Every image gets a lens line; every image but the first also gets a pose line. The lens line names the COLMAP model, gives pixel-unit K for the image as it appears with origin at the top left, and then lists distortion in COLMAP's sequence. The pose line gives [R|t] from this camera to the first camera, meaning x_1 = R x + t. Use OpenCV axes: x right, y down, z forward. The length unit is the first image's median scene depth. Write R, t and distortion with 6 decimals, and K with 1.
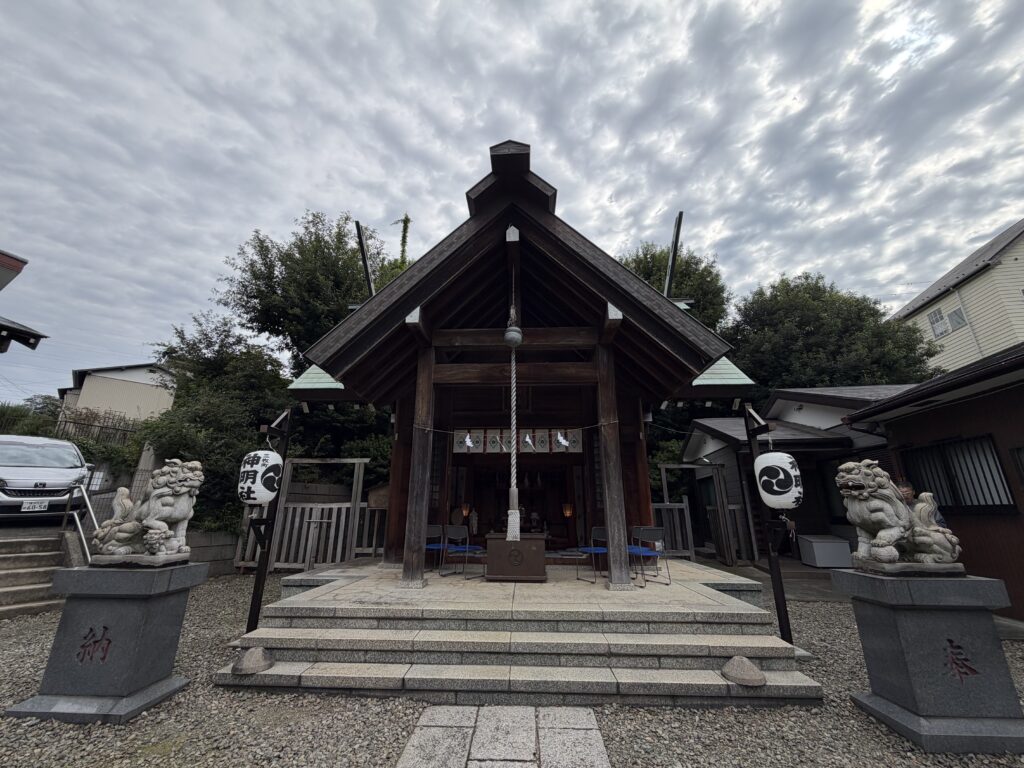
lens RADIAL K [[408.0, 0, 507.7], [0, 408.0, 385.6], [0, 0, 1]] dist [0.001001, 0.000239]
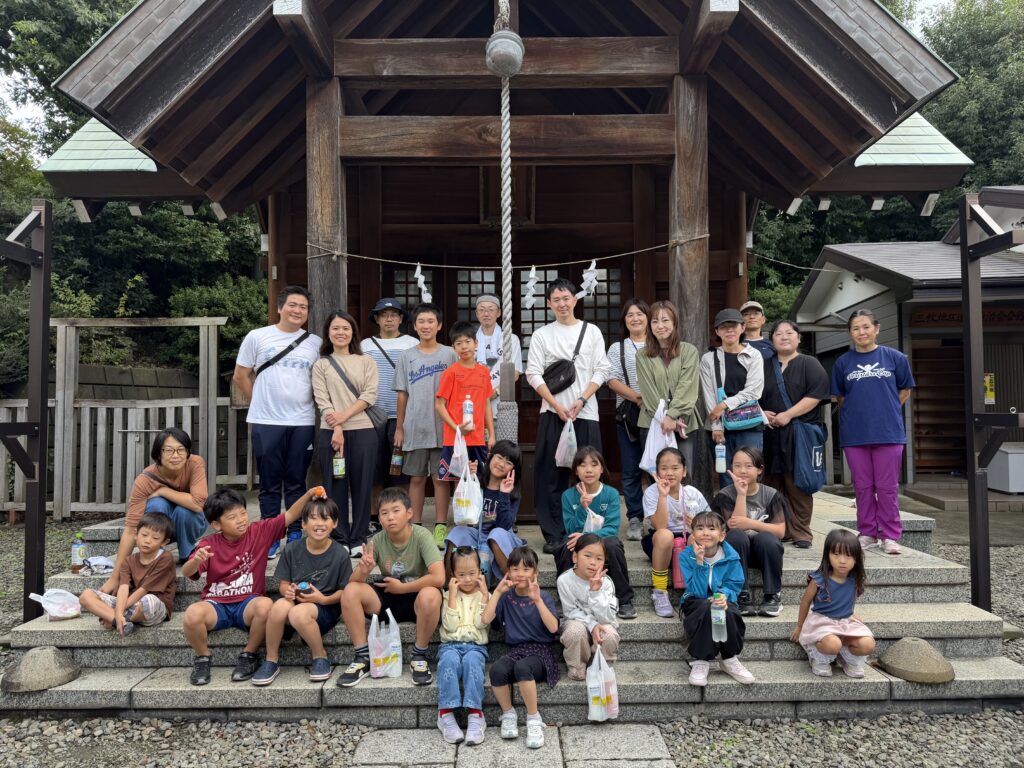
lens RADIAL K [[722.5, 0, 512.7], [0, 722.5, 385.2], [0, 0, 1]] dist [0.010636, -0.009807]
pose [[0.998651, -0.010692, 0.050819, -0.024575], [-0.002606, 0.967028, 0.254657, 0.038614], [-0.051866, -0.254445, 0.965695, 0.083941]]
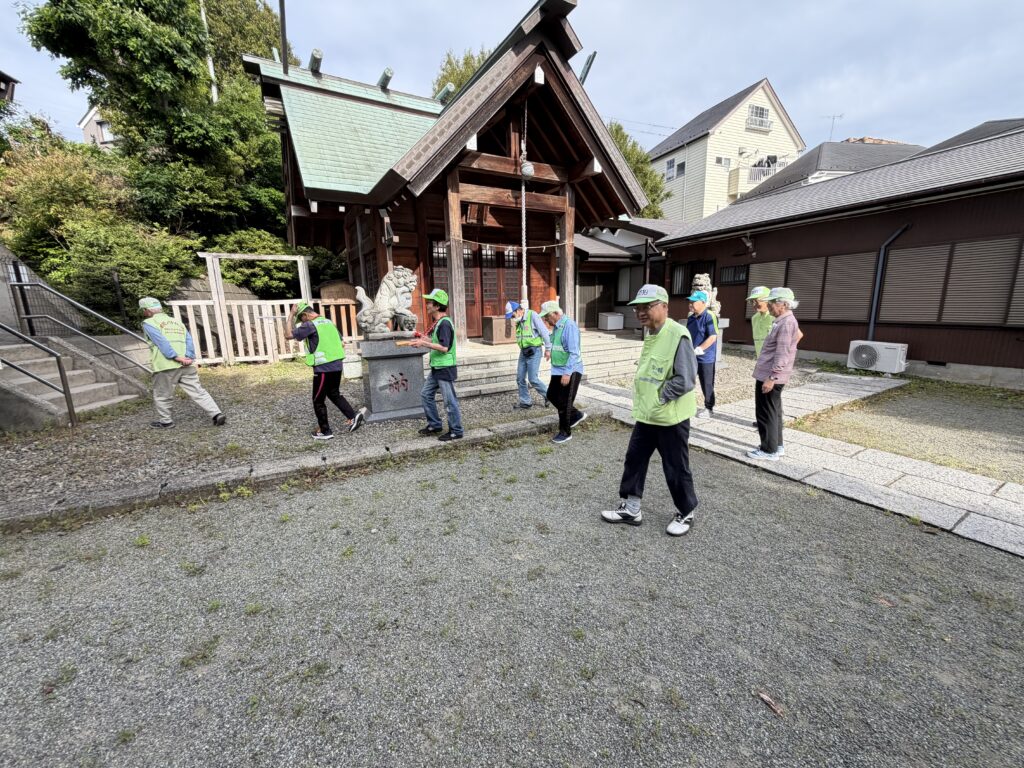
lens RADIAL K [[408.0, 0, 511.2], [0, 408.0, 388.0], [0, 0, 1]] dist [0.001001, 0.000239]
pose [[0.836875, -0.134224, 0.530683, -0.821916], [-0.134219, 0.889561, 0.436654, -0.064607], [-0.530684, -0.436652, 0.726436, -0.235443]]
